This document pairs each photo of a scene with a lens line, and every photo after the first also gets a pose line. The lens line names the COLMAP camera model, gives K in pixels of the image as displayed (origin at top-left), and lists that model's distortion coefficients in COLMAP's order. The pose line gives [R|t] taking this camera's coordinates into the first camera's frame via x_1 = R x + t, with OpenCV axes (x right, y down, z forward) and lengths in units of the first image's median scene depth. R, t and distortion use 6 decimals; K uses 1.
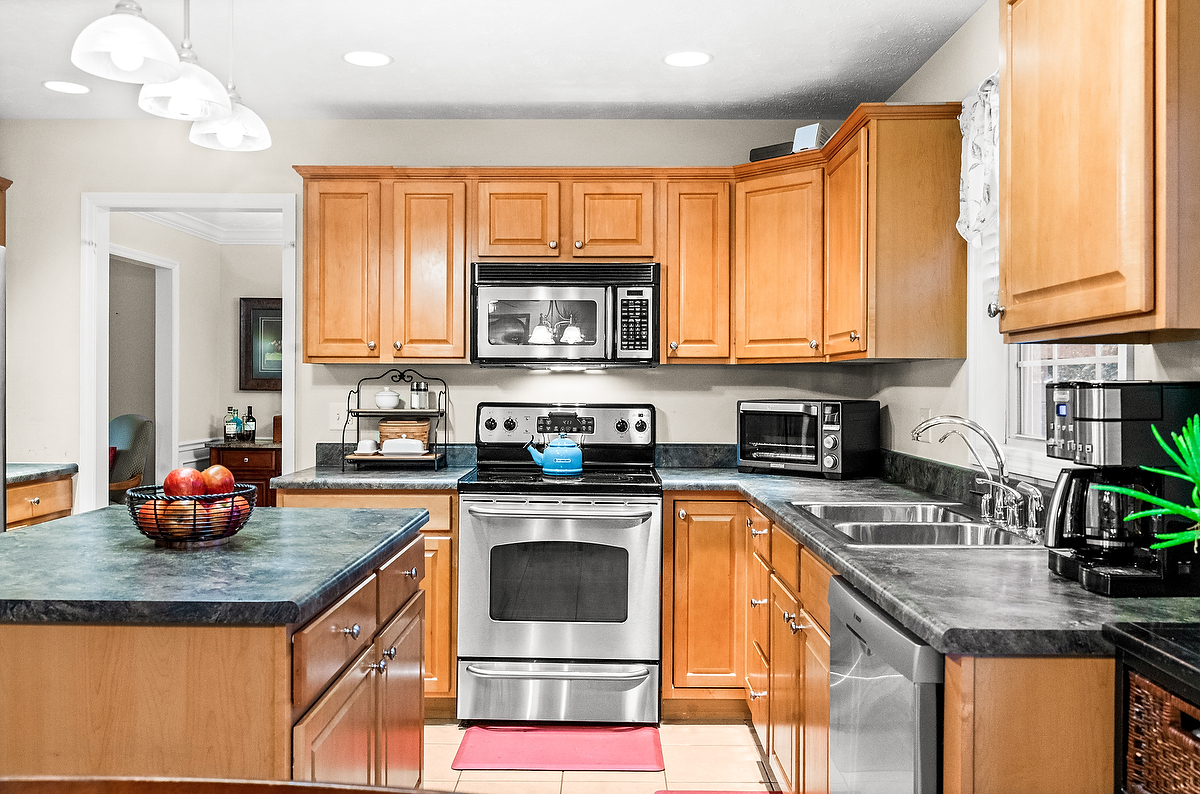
lens RADIAL K [[1013.4, 0, 598.0], [0, 1013.4, 388.1], [0, 0, 1]] dist [-0.006366, 0.006244]
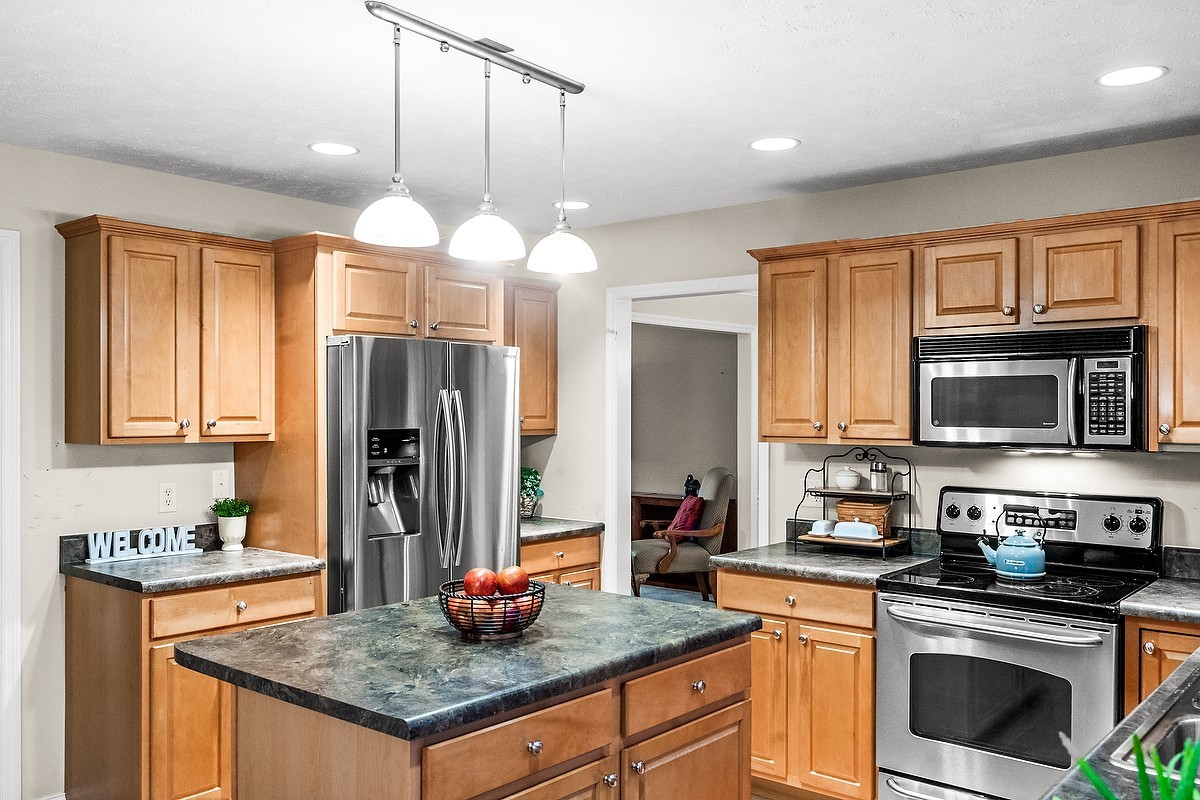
lens RADIAL K [[1018.4, 0, 597.2], [0, 1018.4, 413.0], [0, 0, 1]] dist [0.003035, -0.007641]
pose [[0.769432, -0.000759, -0.638729, 0.240090], [-0.000047, 0.999999, -0.001246, -0.053274], [0.638729, 0.000989, 0.769431, 0.107559]]
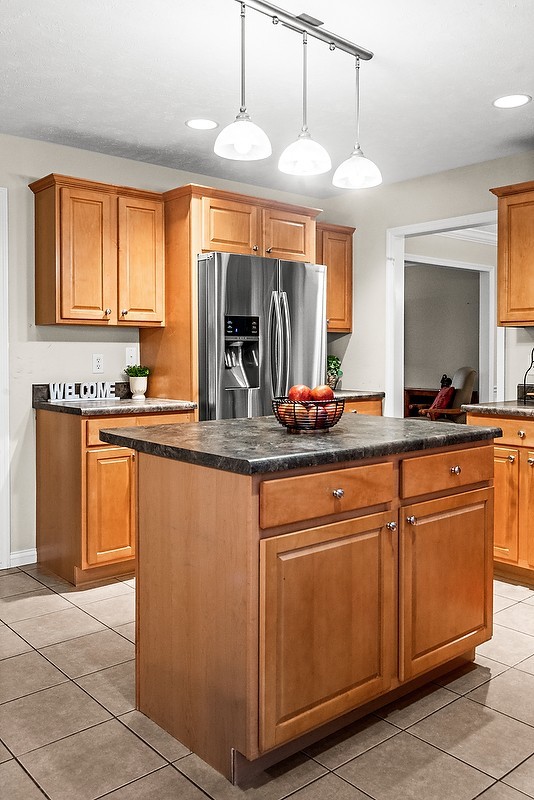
lens RADIAL K [[679.0, 0, 266.4], [0, 679.0, 366.3], [0, 0, 1]] dist [0.003035, -0.007641]
pose [[0.655637, 0.010279, -0.755006, 0.220125], [0.000149, 0.999906, 0.013743, 0.018048], [0.755076, -0.009123, 0.655574, 0.126109]]
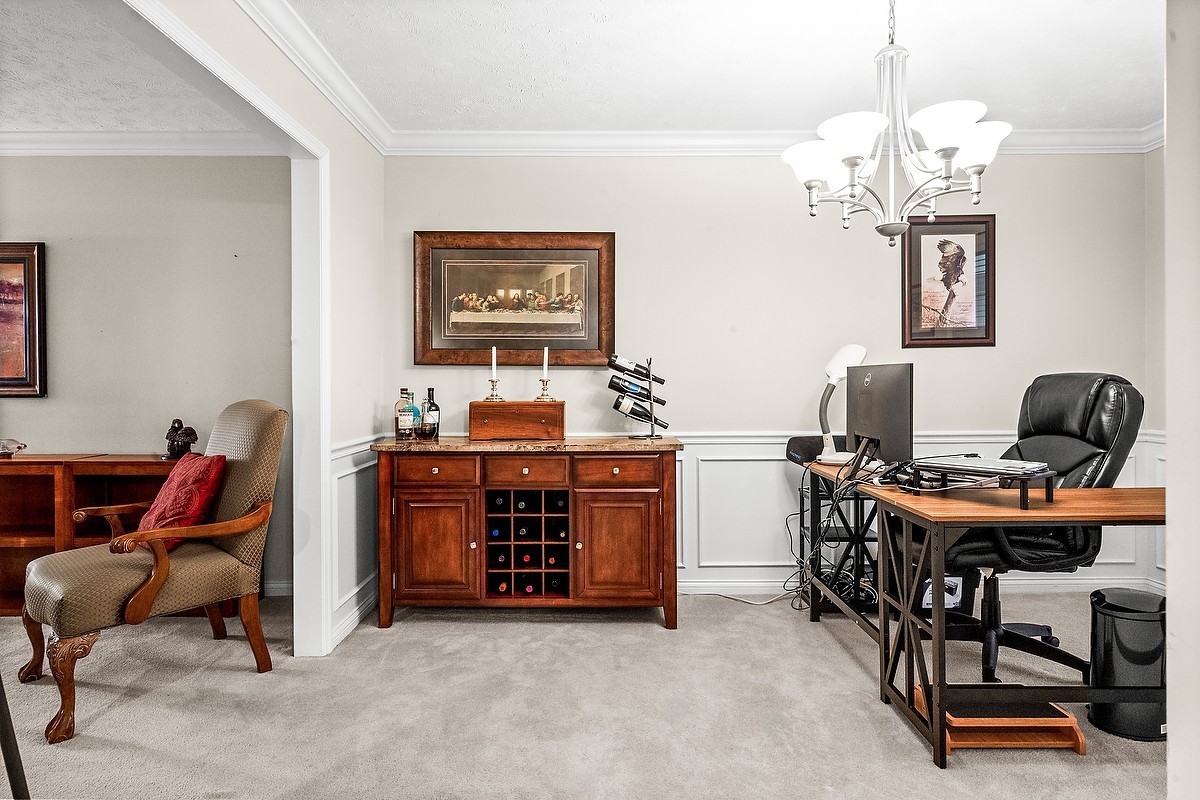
lens RADIAL K [[685.4, 0, 594.9], [0, 685.4, 387.3], [0, 0, 1]] dist [-0.006918, -0.000911]
pose [[0.999965, -0.004373, 0.007197, -0.434526], [0.004364, 0.999990, 0.001189, 0.031968], [-0.007202, -0.001158, 0.999973, 0.987340]]
